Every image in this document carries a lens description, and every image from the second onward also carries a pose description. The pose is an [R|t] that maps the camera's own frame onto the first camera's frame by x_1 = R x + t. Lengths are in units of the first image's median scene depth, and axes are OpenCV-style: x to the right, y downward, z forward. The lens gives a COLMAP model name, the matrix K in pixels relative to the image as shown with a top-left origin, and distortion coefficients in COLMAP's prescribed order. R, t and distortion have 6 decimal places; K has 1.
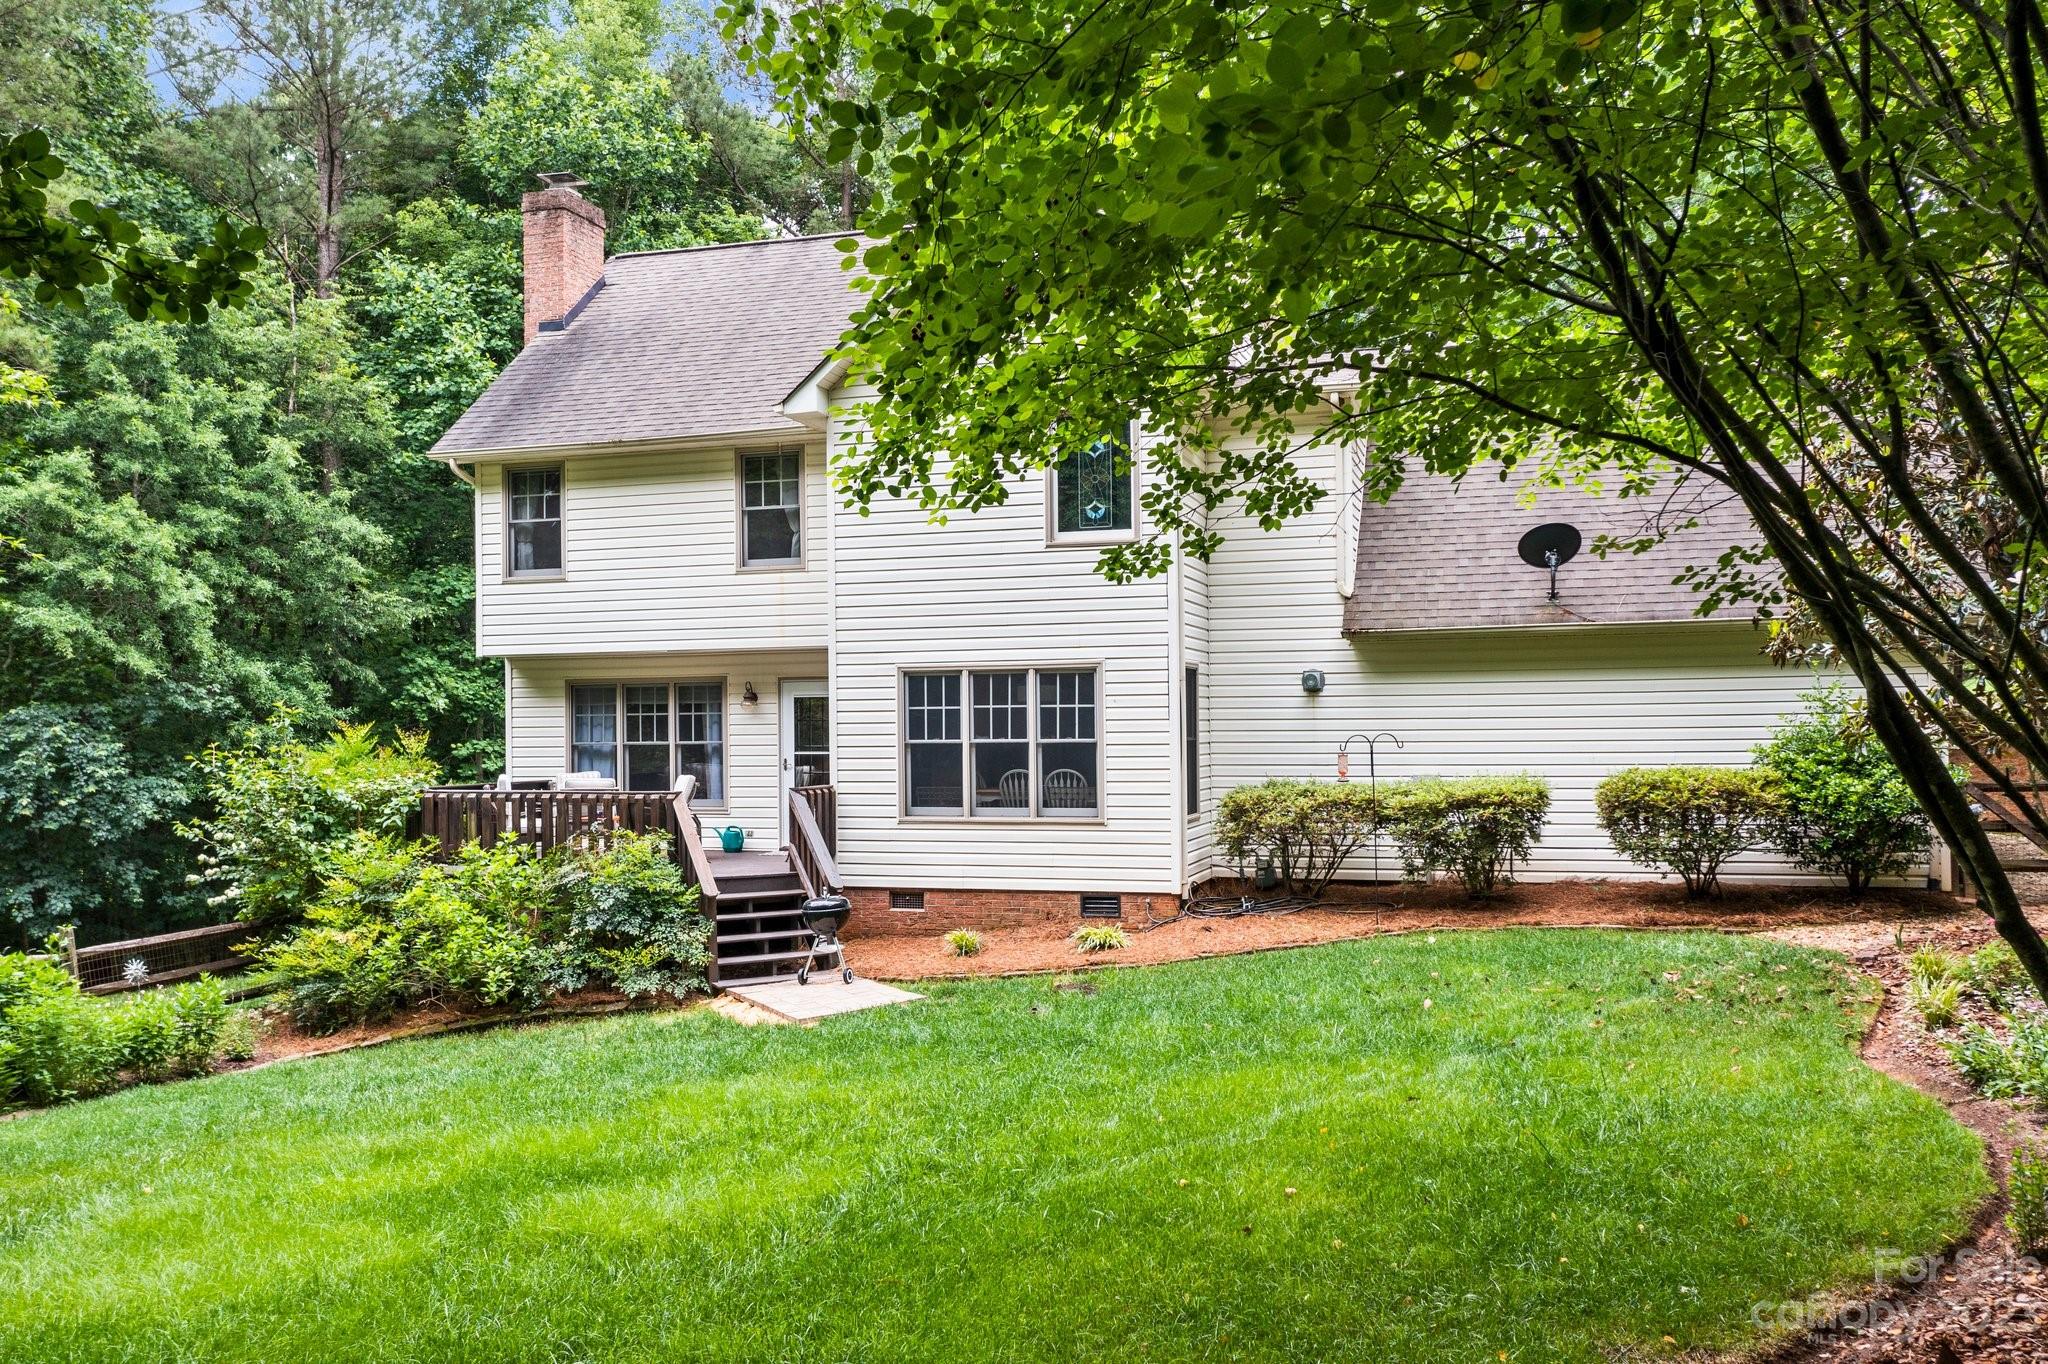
lens RADIAL K [[1620.3, 0, 1041.7], [0, 1620.3, 696.4], [0, 0, 1]] dist [-0.002430, -0.003304]
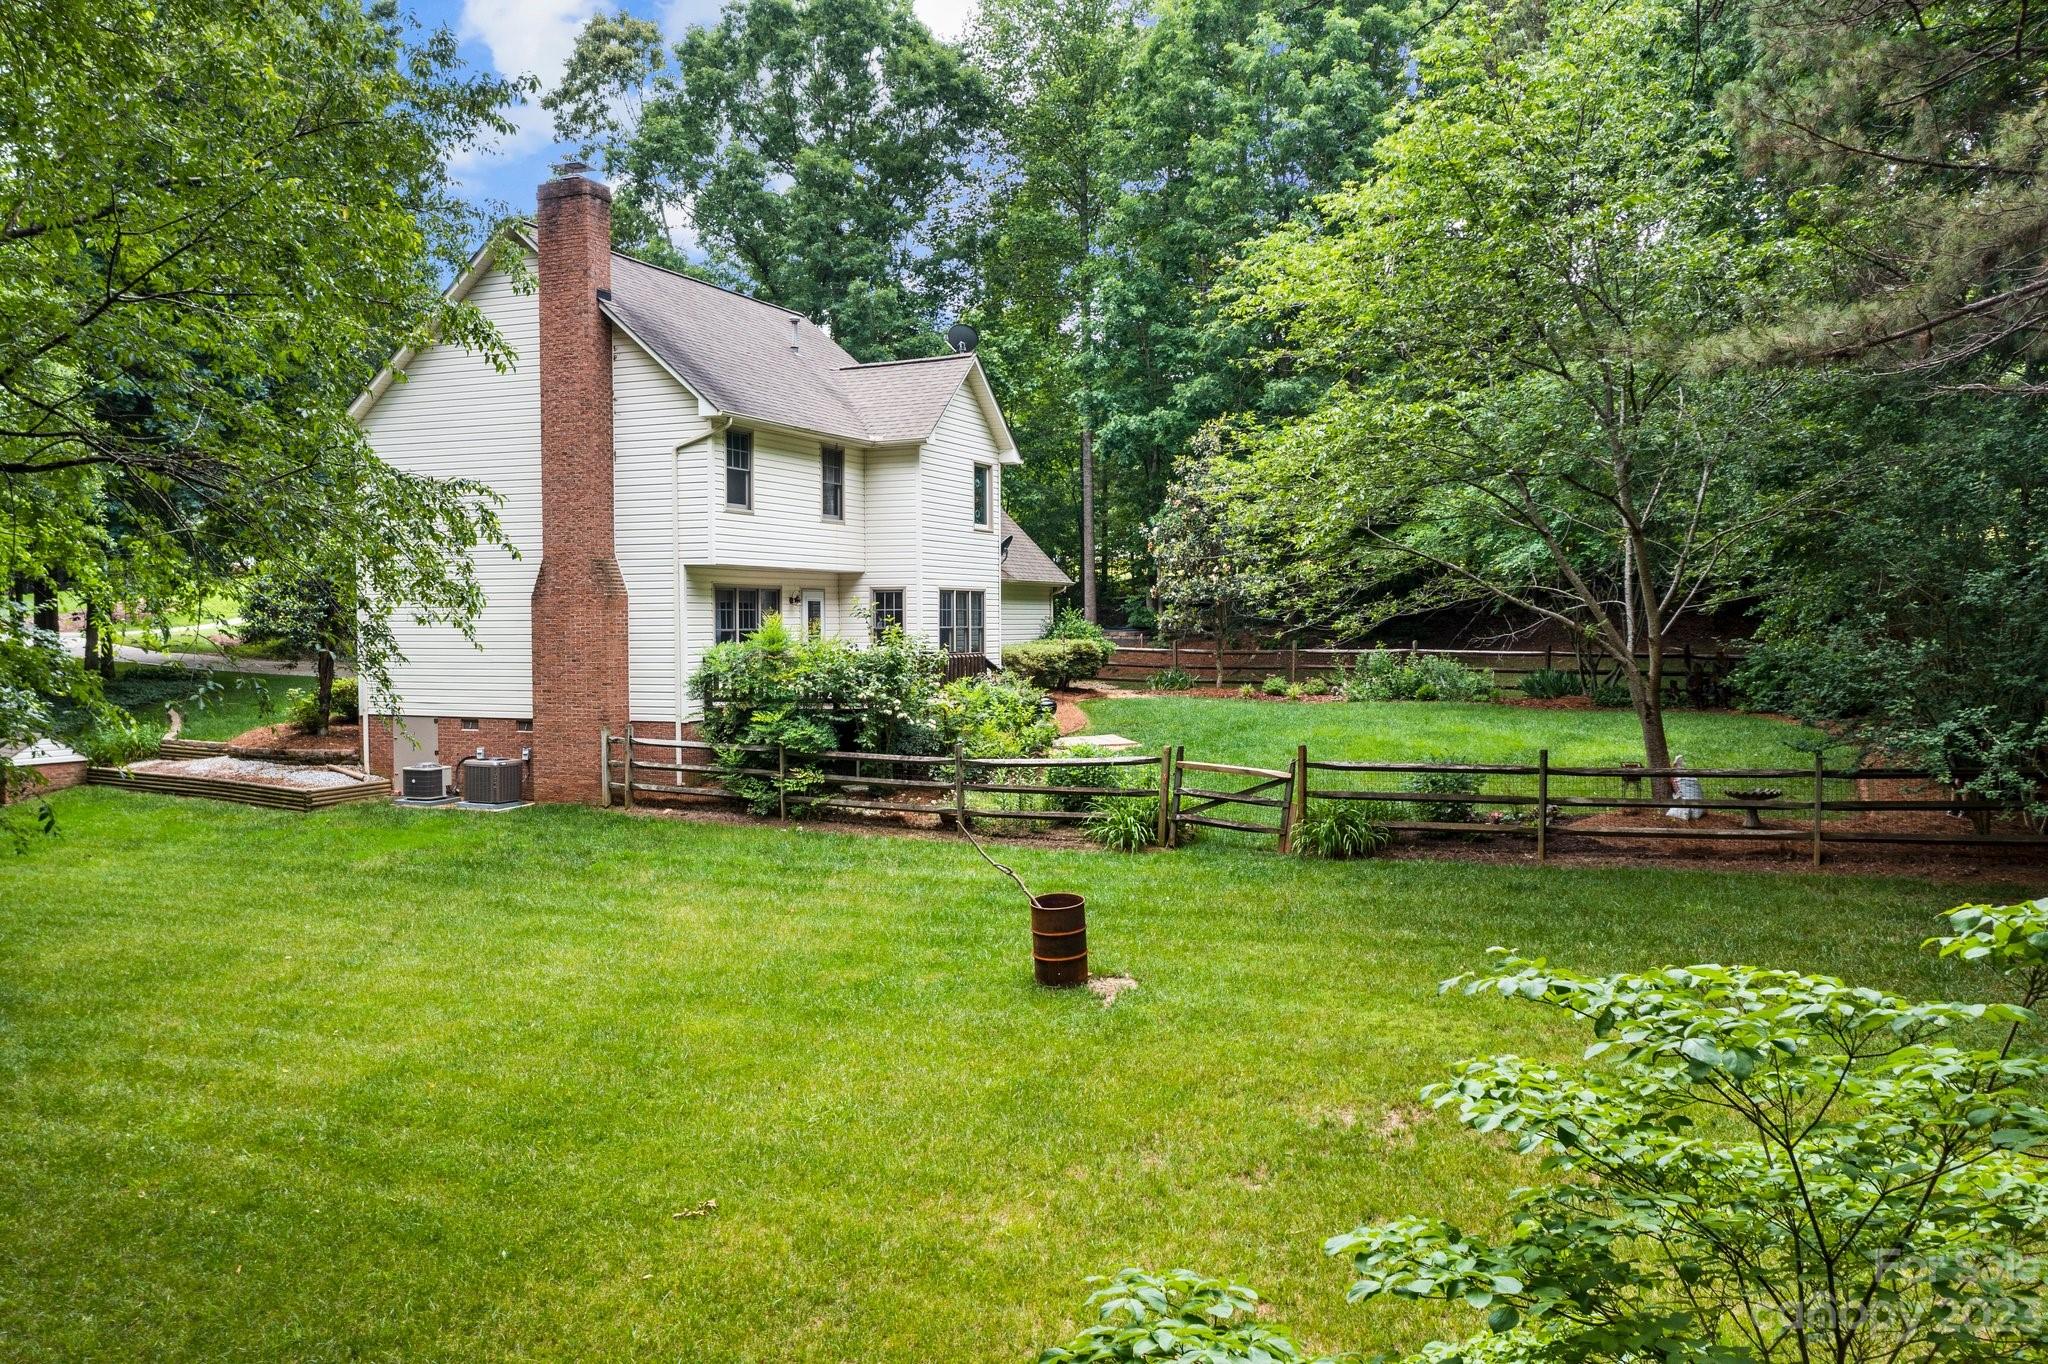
lens RADIAL K [[1650.2, 0, 1015.0], [0, 1650.2, 736.7], [0, 0, 1]] dist [-0.004310, -0.010430]
pose [[0.124301, -0.055848, 0.990672, -2.005819], [-0.010169, 0.998291, 0.057554, 0.043317], [-0.992192, -0.017228, 0.123521, 0.692901]]
